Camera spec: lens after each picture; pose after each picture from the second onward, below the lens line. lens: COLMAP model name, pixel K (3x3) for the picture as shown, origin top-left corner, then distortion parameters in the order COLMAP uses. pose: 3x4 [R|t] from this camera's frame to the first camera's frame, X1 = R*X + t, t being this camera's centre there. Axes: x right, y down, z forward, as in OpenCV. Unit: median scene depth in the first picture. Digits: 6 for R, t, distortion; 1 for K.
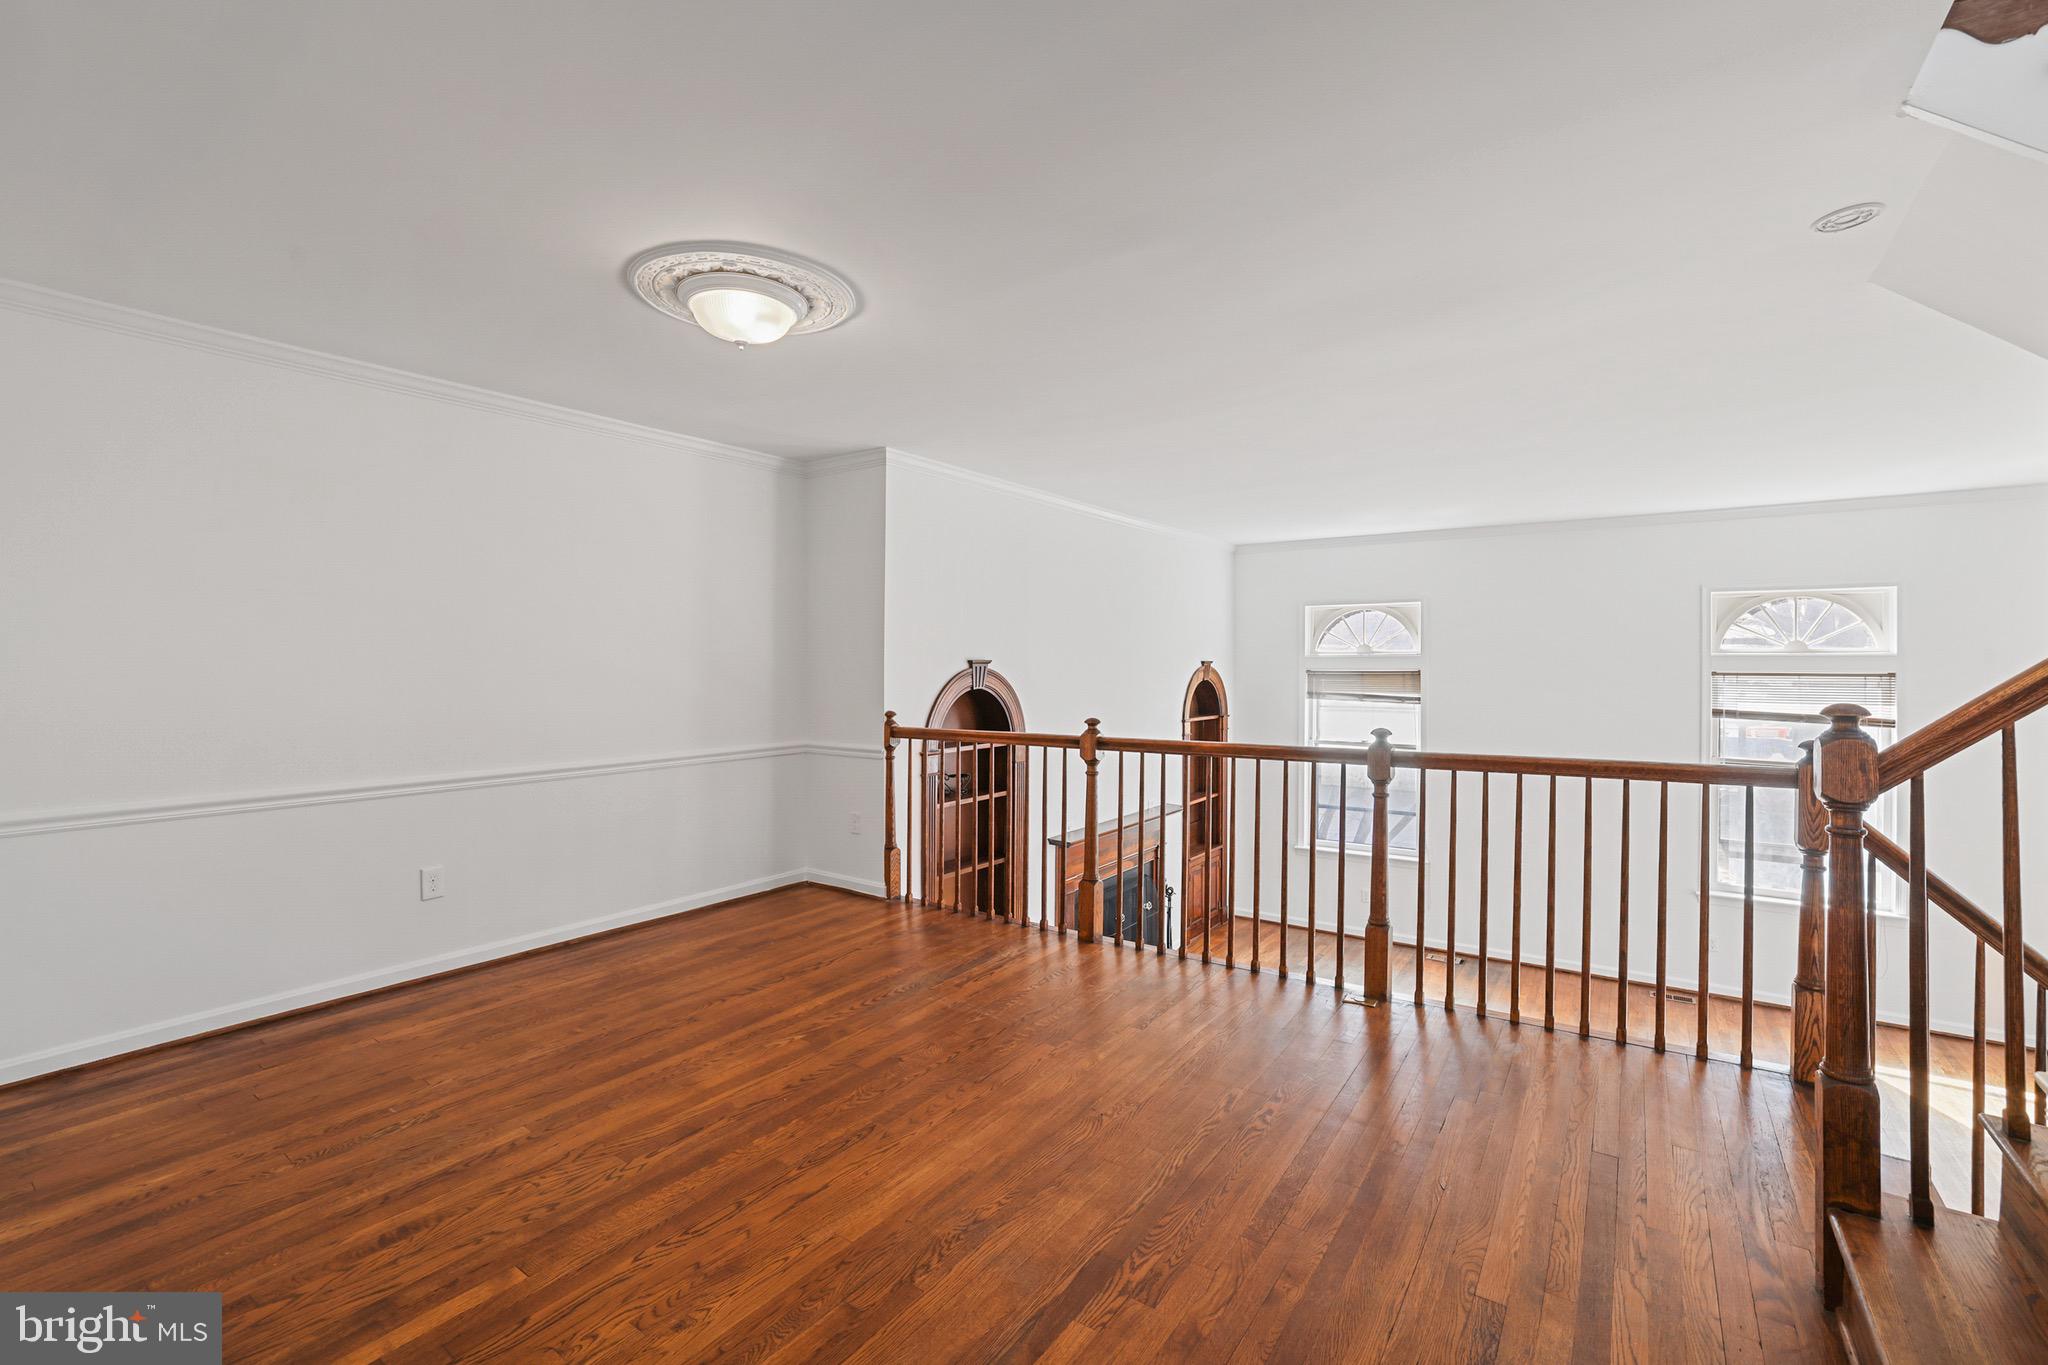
lens RADIAL K [[891.0, 0, 1055.3], [0, 891.0, 657.1], [0, 0, 1]] dist [-0.012461, -0.000001]
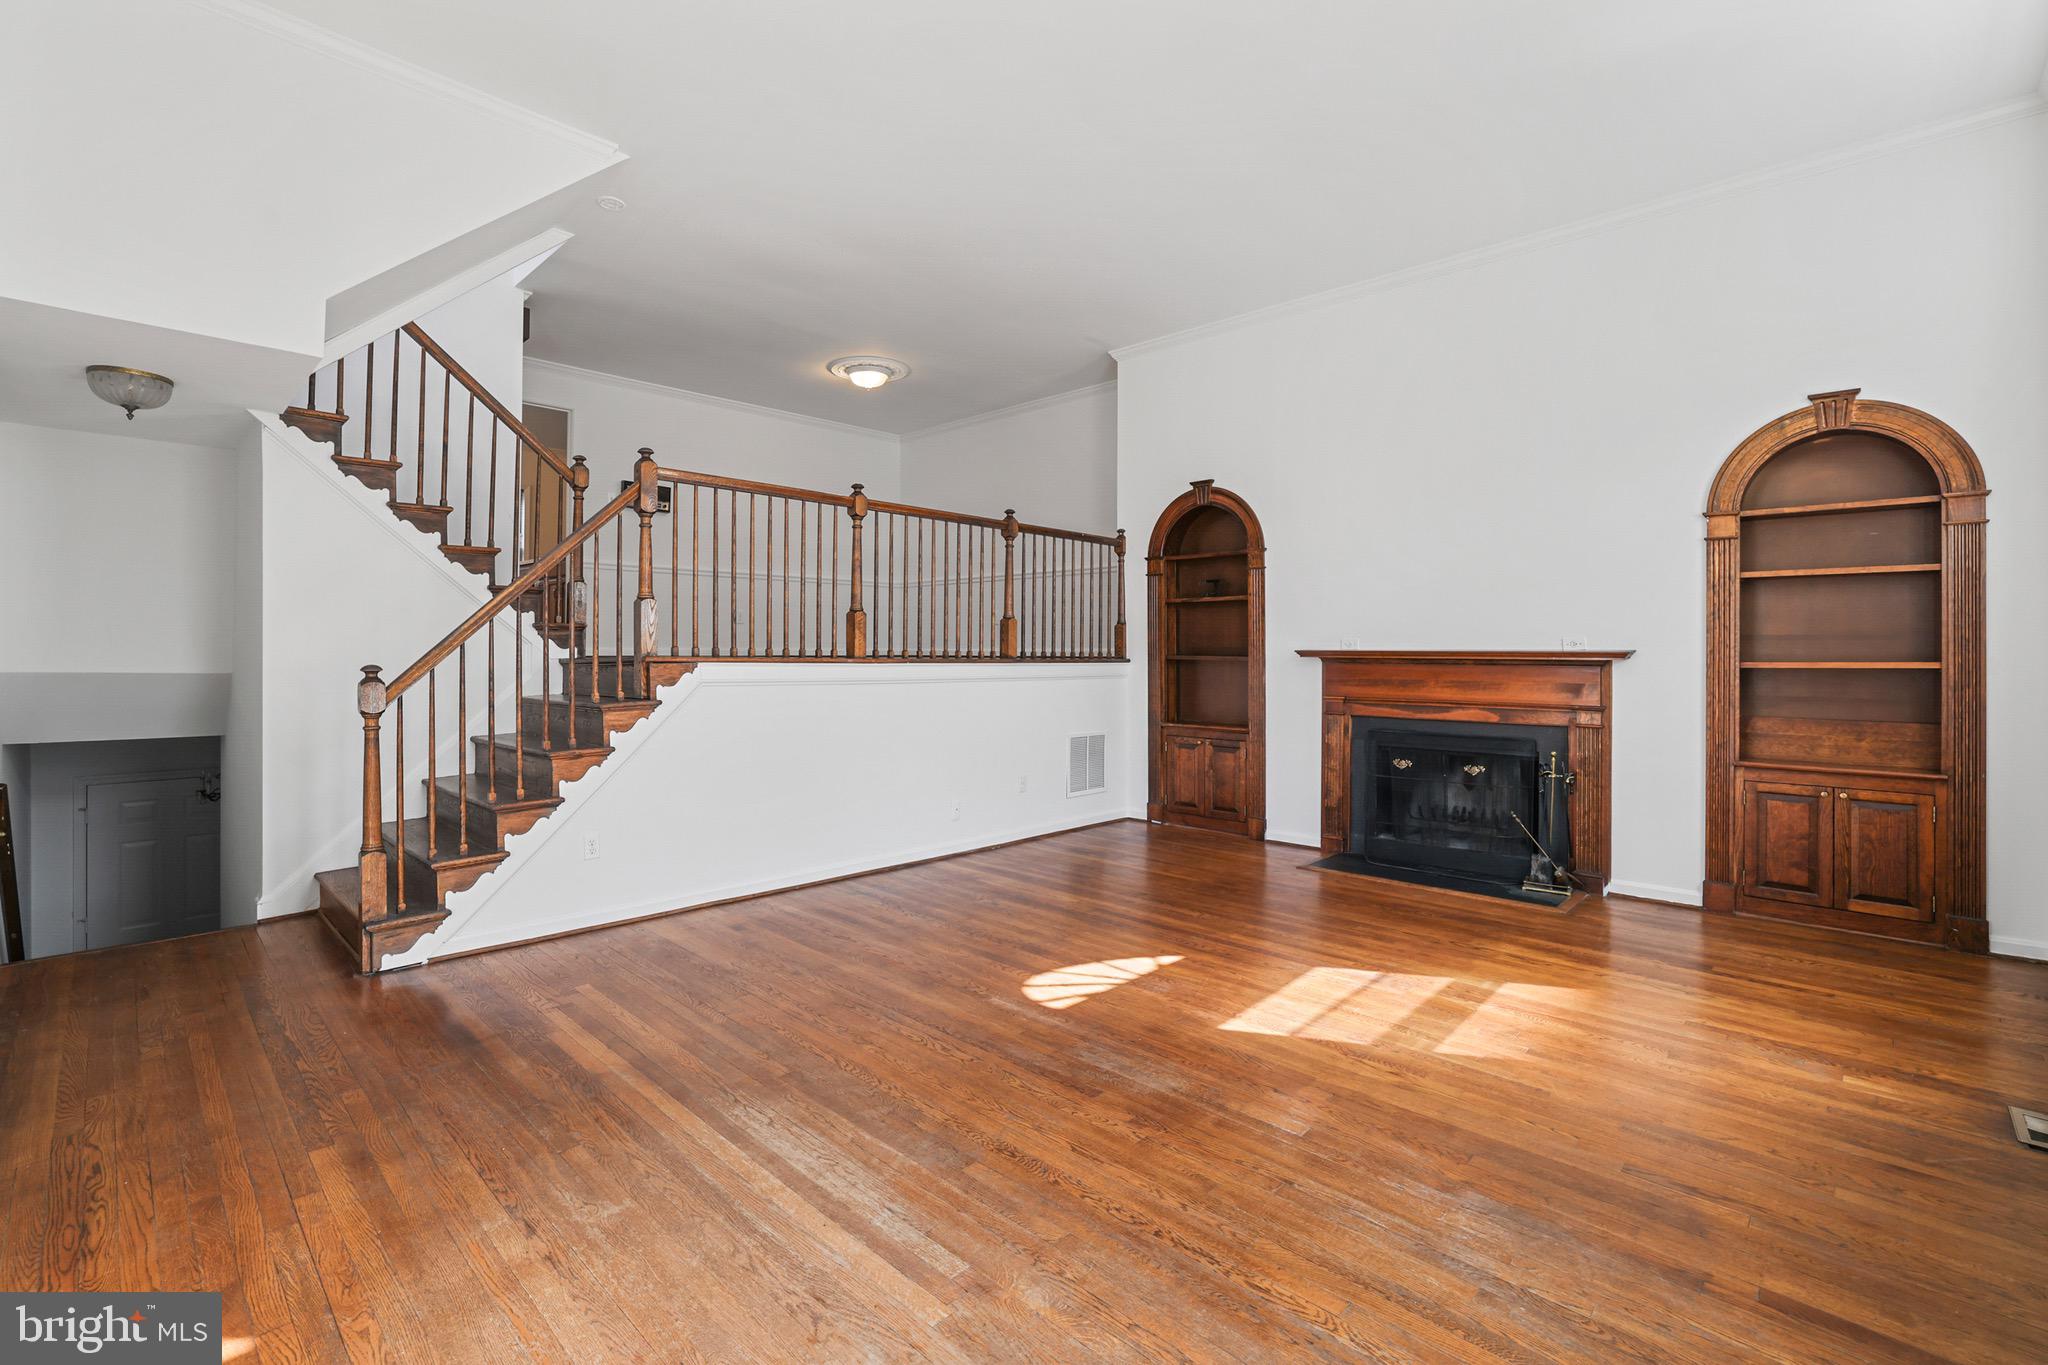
lens RADIAL K [[874.5, 0, 993.3], [0, 874.5, 639.4], [0, 0, 1]] dist [-0.046927, 0.018317]
pose [[-0.178178, -0.004696, -0.983987, 1.105076], [0.008226, 0.999947, -0.006262, 0.219583], [0.983964, -0.009210, -0.178130, 0.938014]]
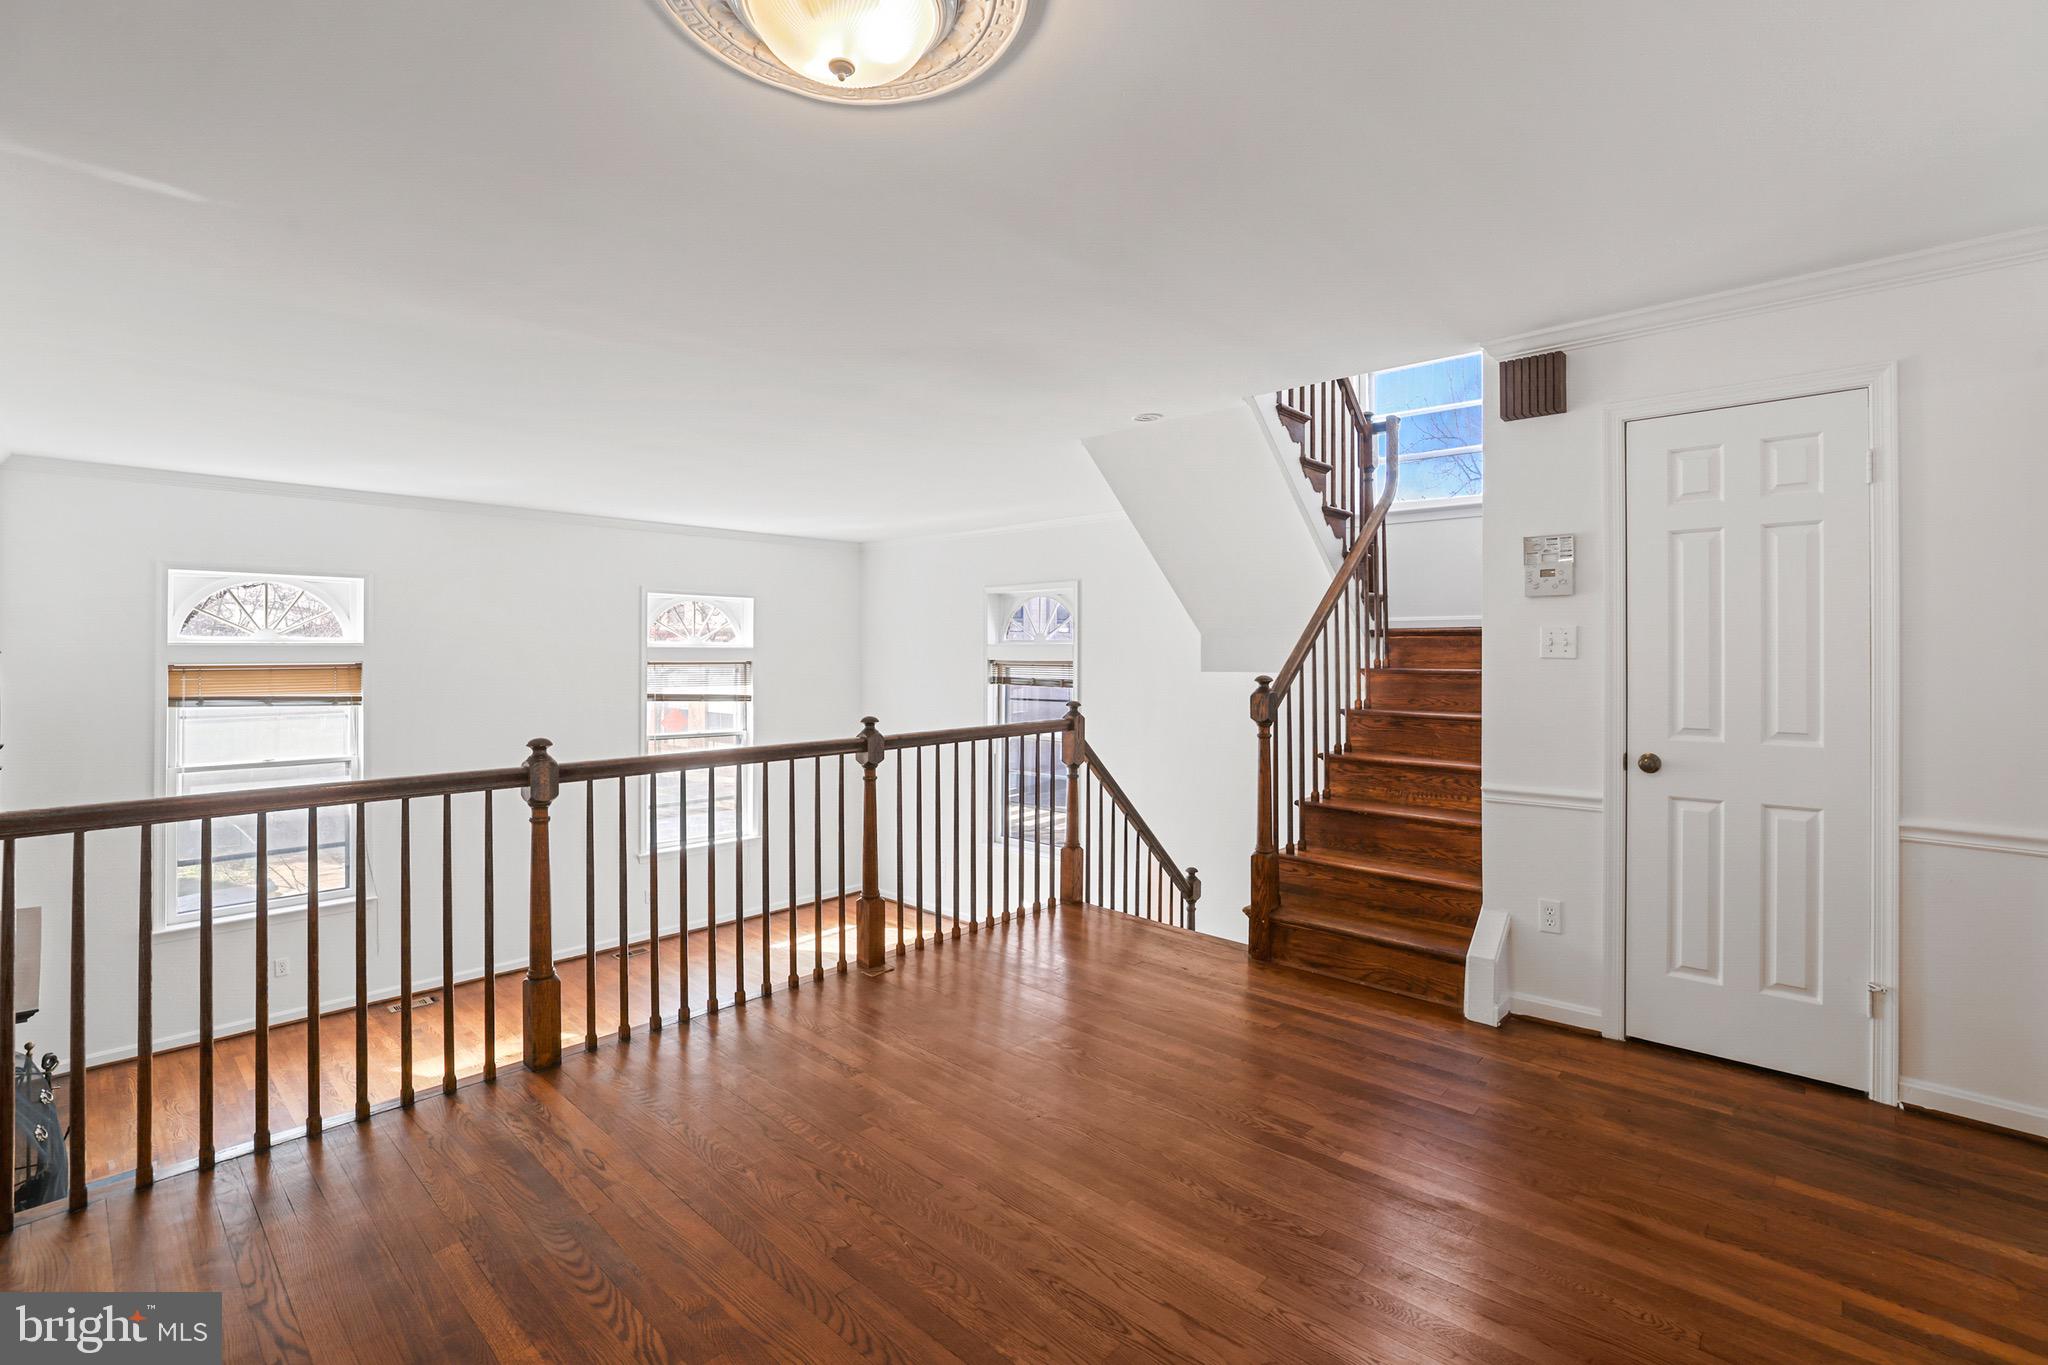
lens RADIAL K [[891.0, 0, 1055.3], [0, 891.0, 657.1], [0, 0, 1]] dist [-0.012461, -0.000001]
pose [[0.142664, -0.004066, 0.989763, -0.417962], [-0.006404, 0.999967, 0.005031, 0.001687], [-0.989750, -0.007057, 0.142633, 0.386923]]
